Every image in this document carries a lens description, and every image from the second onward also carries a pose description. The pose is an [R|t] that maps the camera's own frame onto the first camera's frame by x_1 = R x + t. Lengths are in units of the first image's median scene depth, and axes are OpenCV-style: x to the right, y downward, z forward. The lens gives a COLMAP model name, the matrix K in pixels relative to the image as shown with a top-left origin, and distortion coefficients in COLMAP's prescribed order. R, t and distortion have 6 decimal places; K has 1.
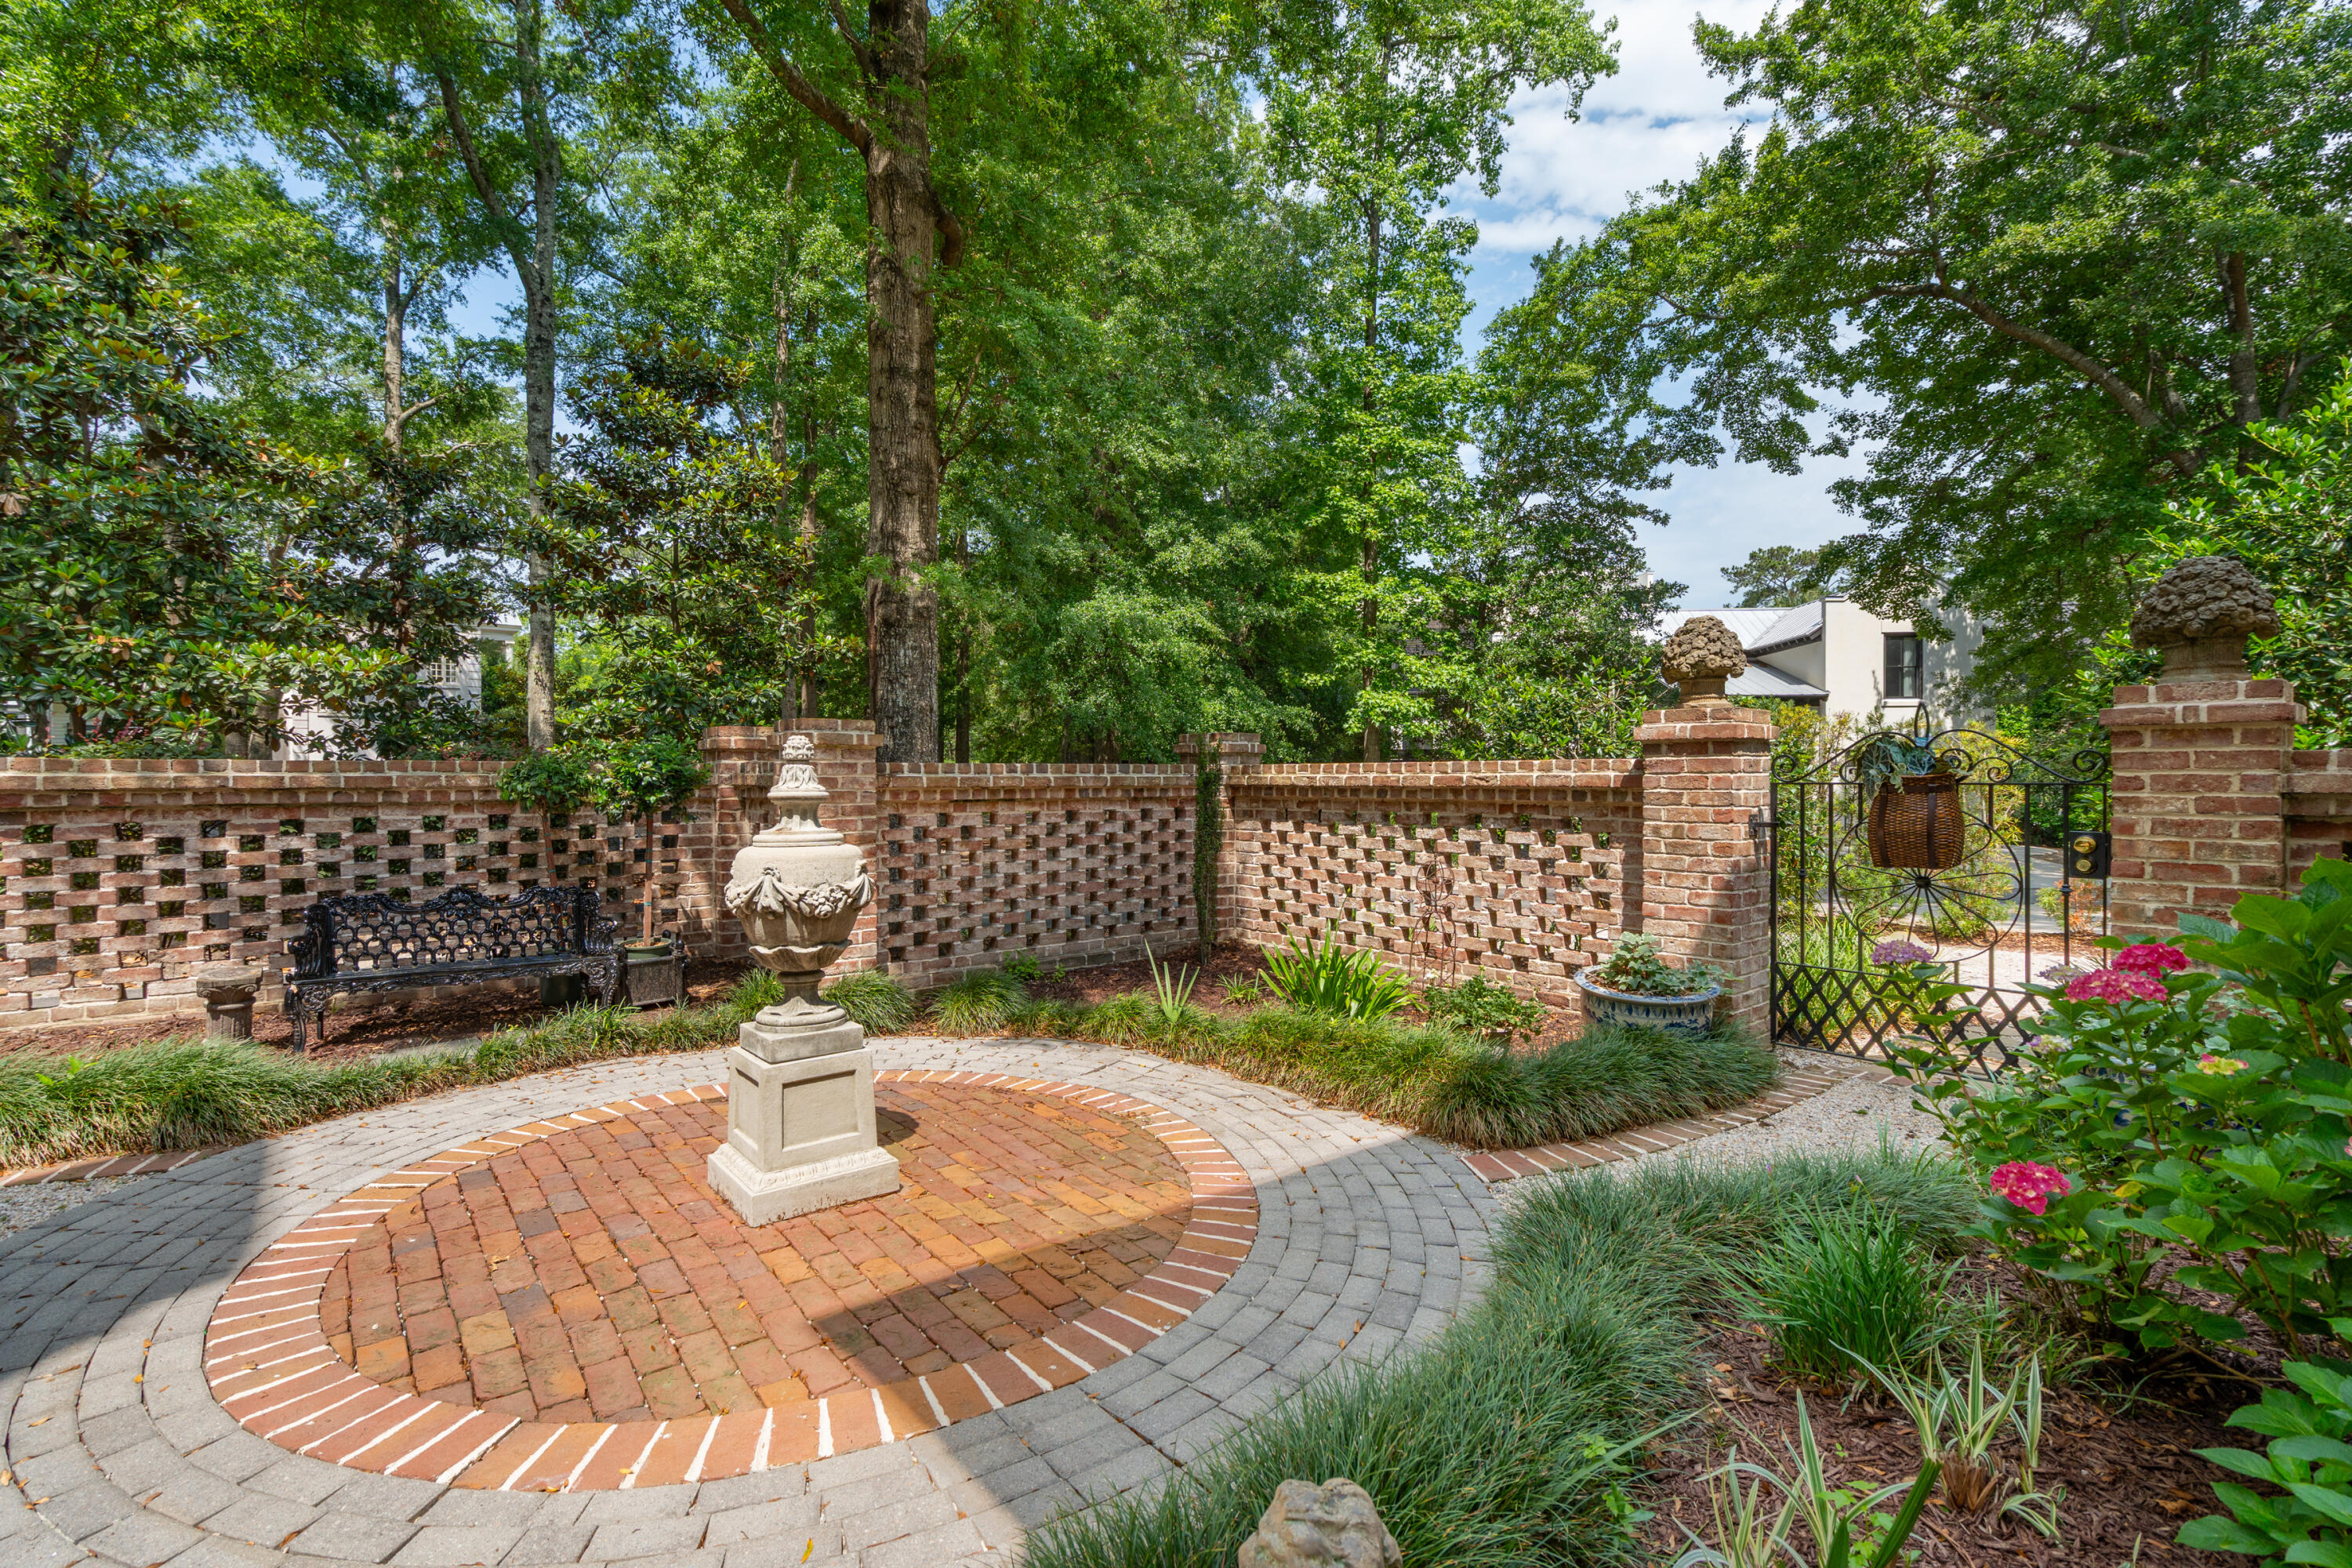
lens RADIAL K [[1067.7, 0, 1176.2], [0, 1067.7, 789.5], [0, 0, 1]] dist [0.000401, -0.000019]
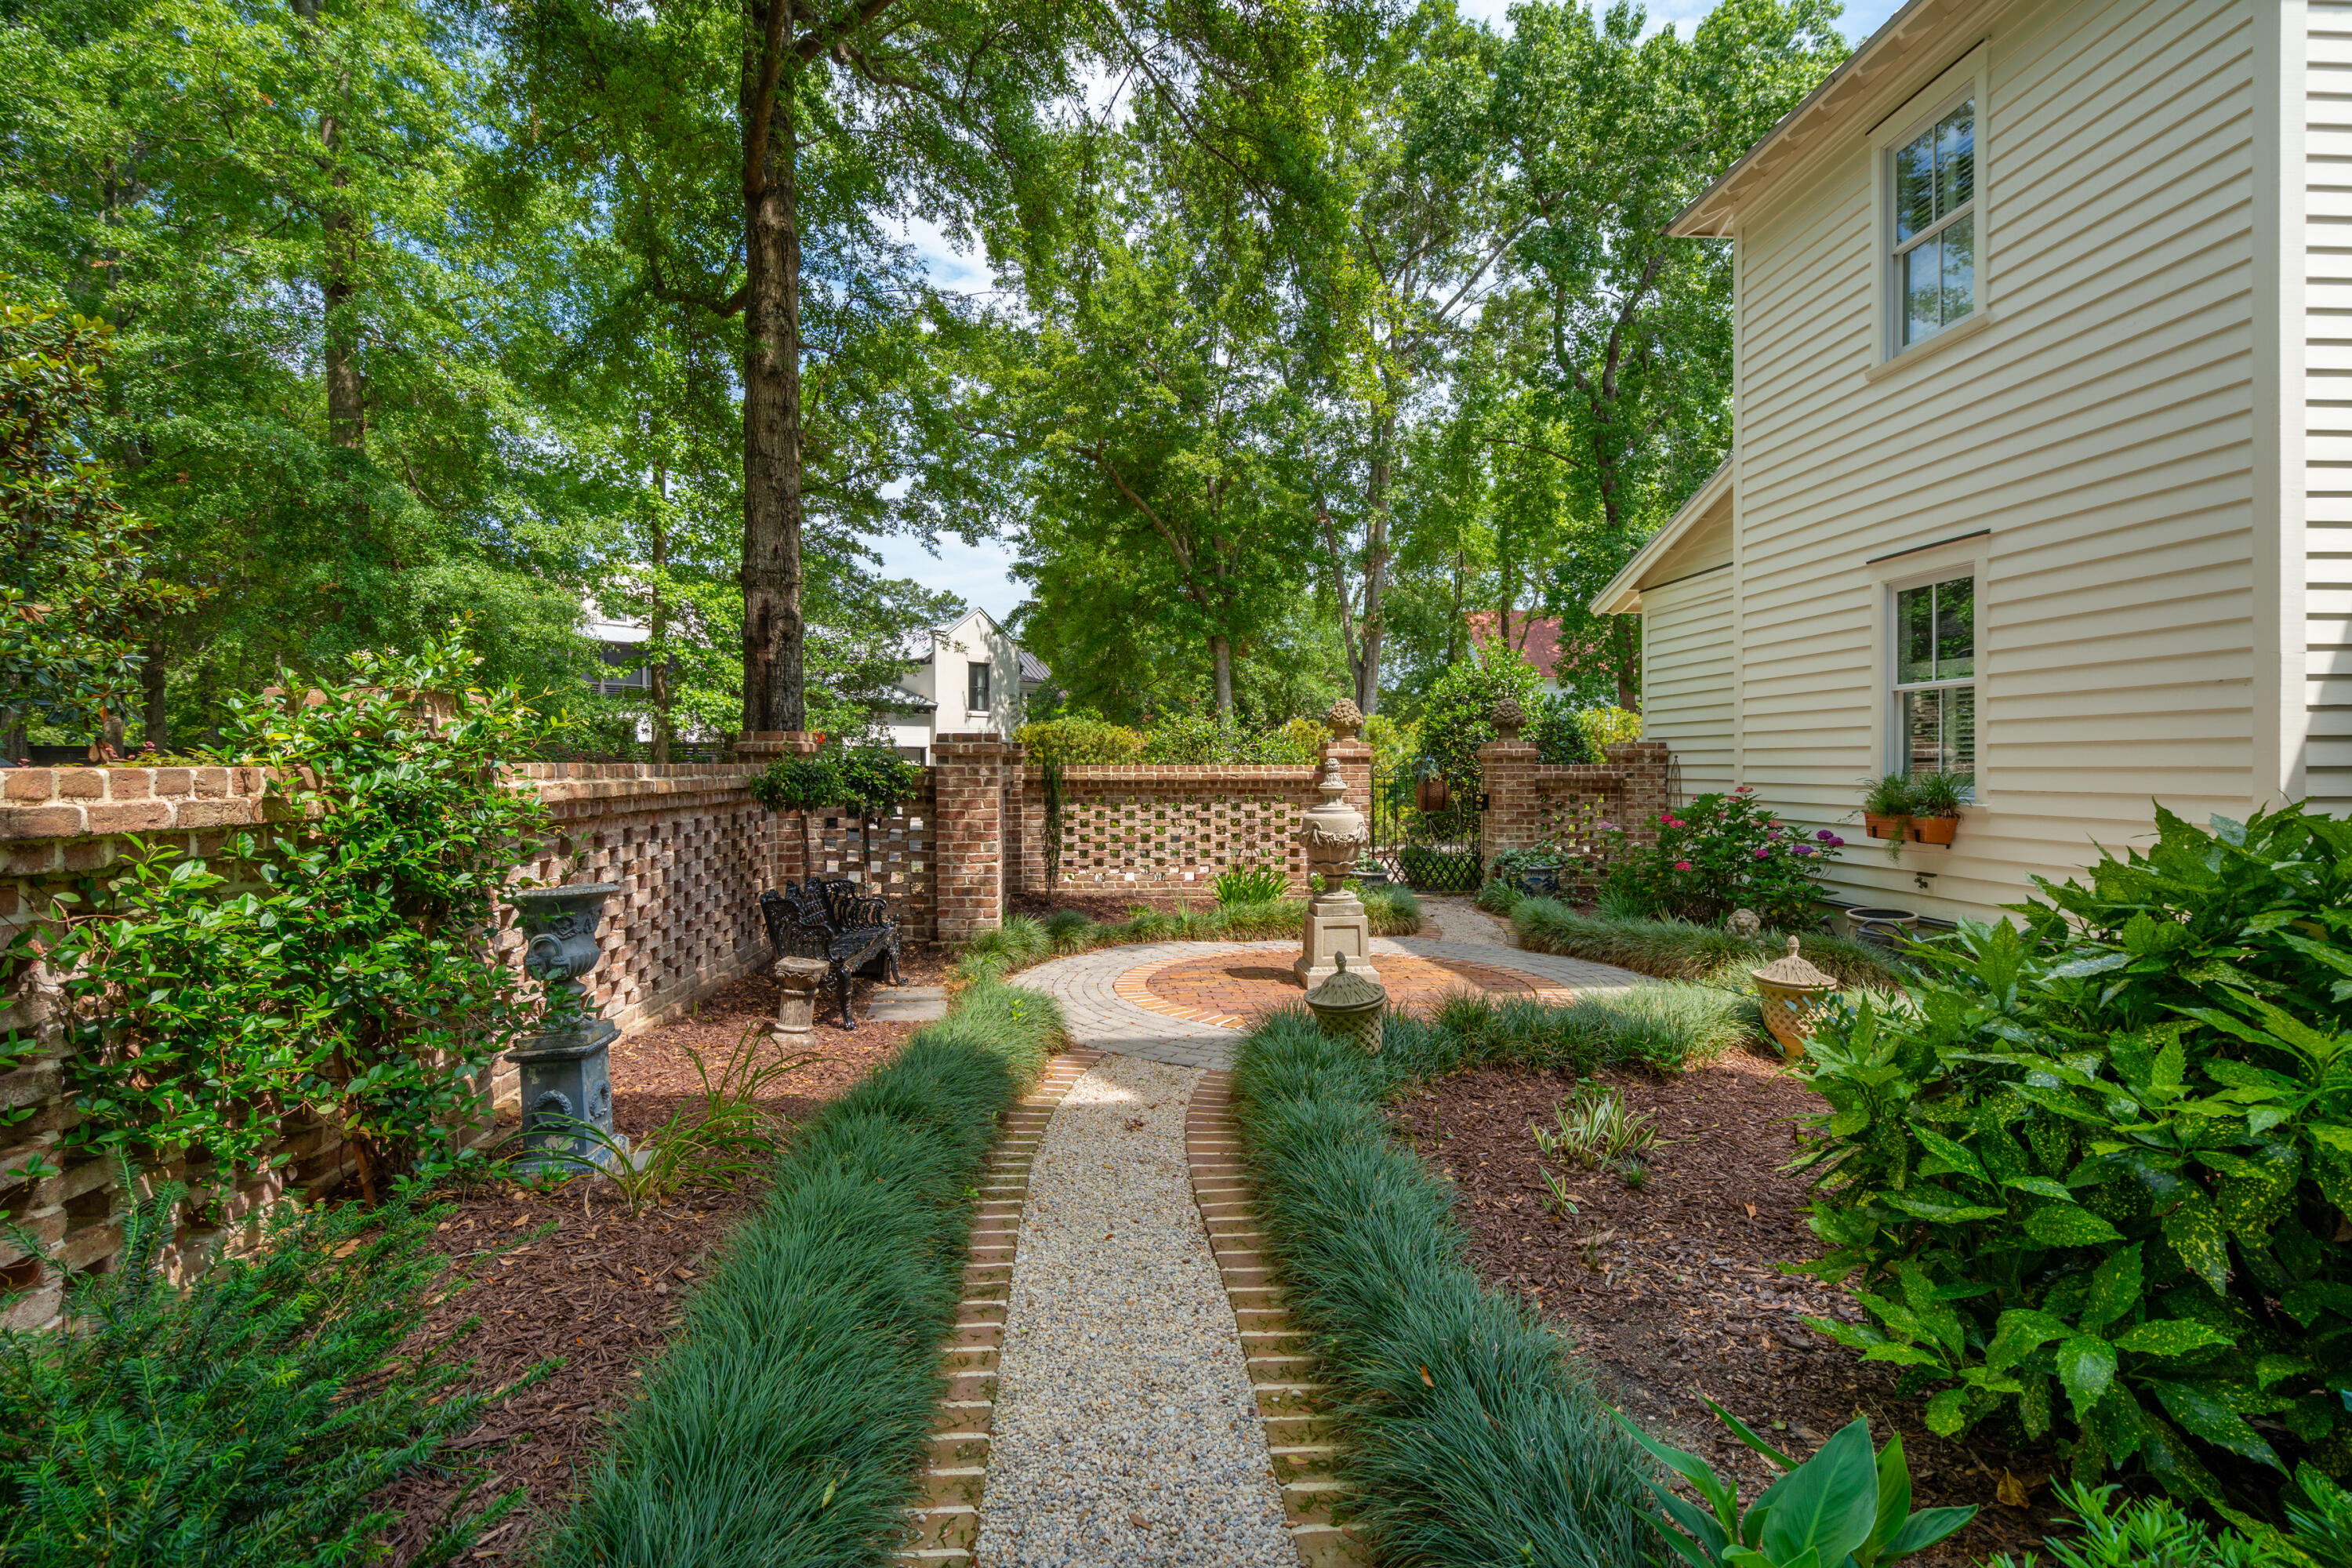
lens RADIAL K [[1067.7, 0, 1175.4], [0, 1067.7, 772.8], [0, 0, 1]] dist [0.000401, -0.000019]
pose [[0.559610, -0.004489, 0.828744, -1.160603], [0.008478, 0.999964, -0.000309, -0.013406], [-0.828713, 0.007199, 0.559628, 0.076633]]
